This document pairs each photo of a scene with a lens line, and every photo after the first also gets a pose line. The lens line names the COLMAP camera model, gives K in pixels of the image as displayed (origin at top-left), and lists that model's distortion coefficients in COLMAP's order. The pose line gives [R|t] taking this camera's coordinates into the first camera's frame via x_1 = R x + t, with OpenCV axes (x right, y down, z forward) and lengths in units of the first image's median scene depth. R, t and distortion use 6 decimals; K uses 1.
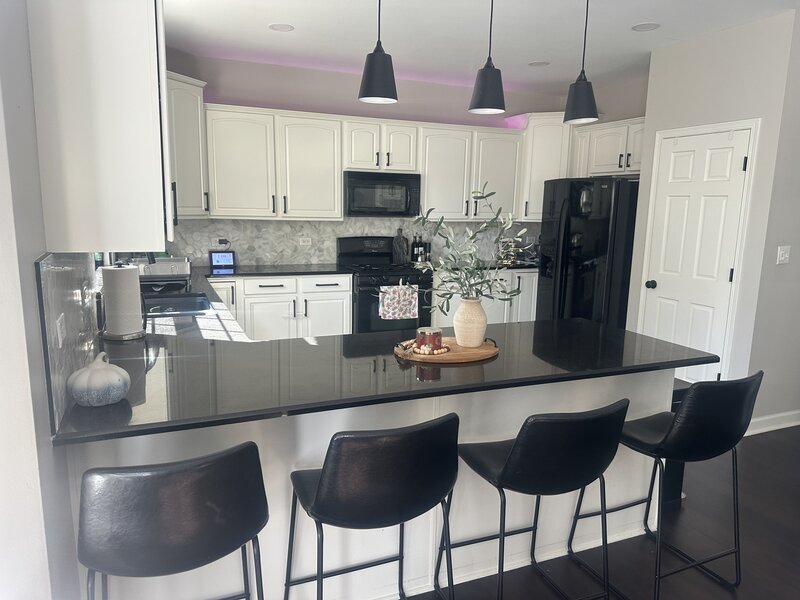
lens RADIAL K [[559.6, 0, 398.7], [0, 559.6, 307.8], [0, 0, 1]] dist [0.150243, -0.158807]
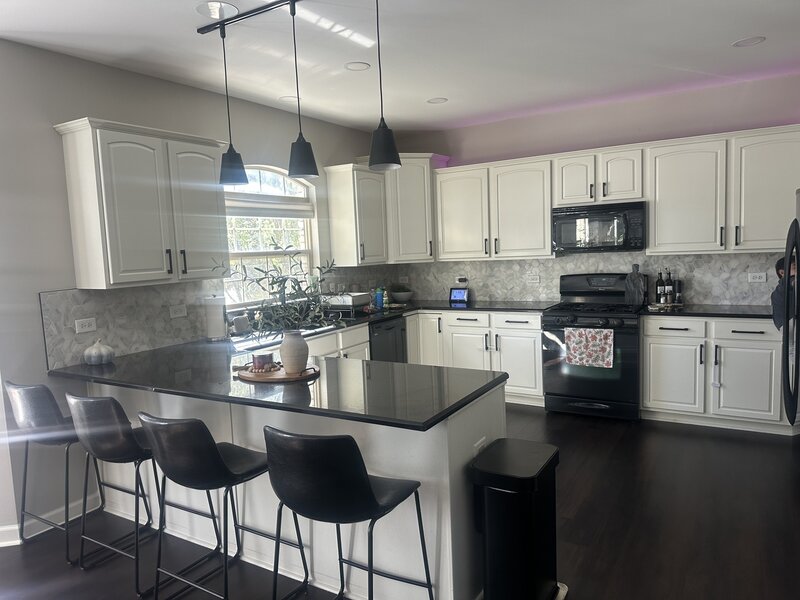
lens RADIAL K [[566.3, 0, 400.0], [0, 566.3, 300.0], [0, 0, 1]] dist [0.034988, -0.072509]
pose [[0.575439, 0.031660, -0.817232, 0.555035], [-0.093436, 0.995253, -0.027235, -0.031258], [0.812490, 0.092031, 0.575666, 0.226540]]
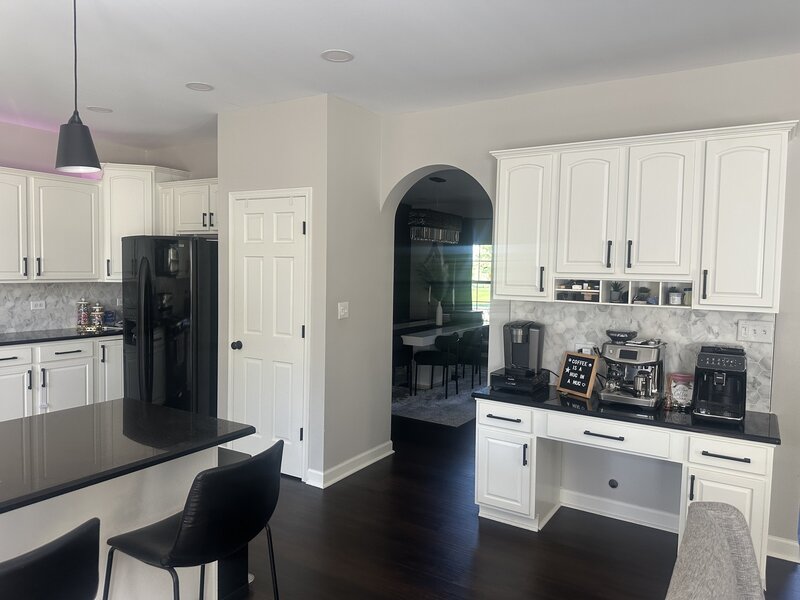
lens RADIAL K [[566.3, 0, 400.0], [0, 566.3, 300.0], [0, 0, 1]] dist [0.034988, -0.072509]
pose [[0.826229, -0.039583, 0.561942, 0.116471], [0.101744, 0.991609, -0.079748, -0.010798], [-0.554070, 0.123065, 0.823324, 0.041013]]
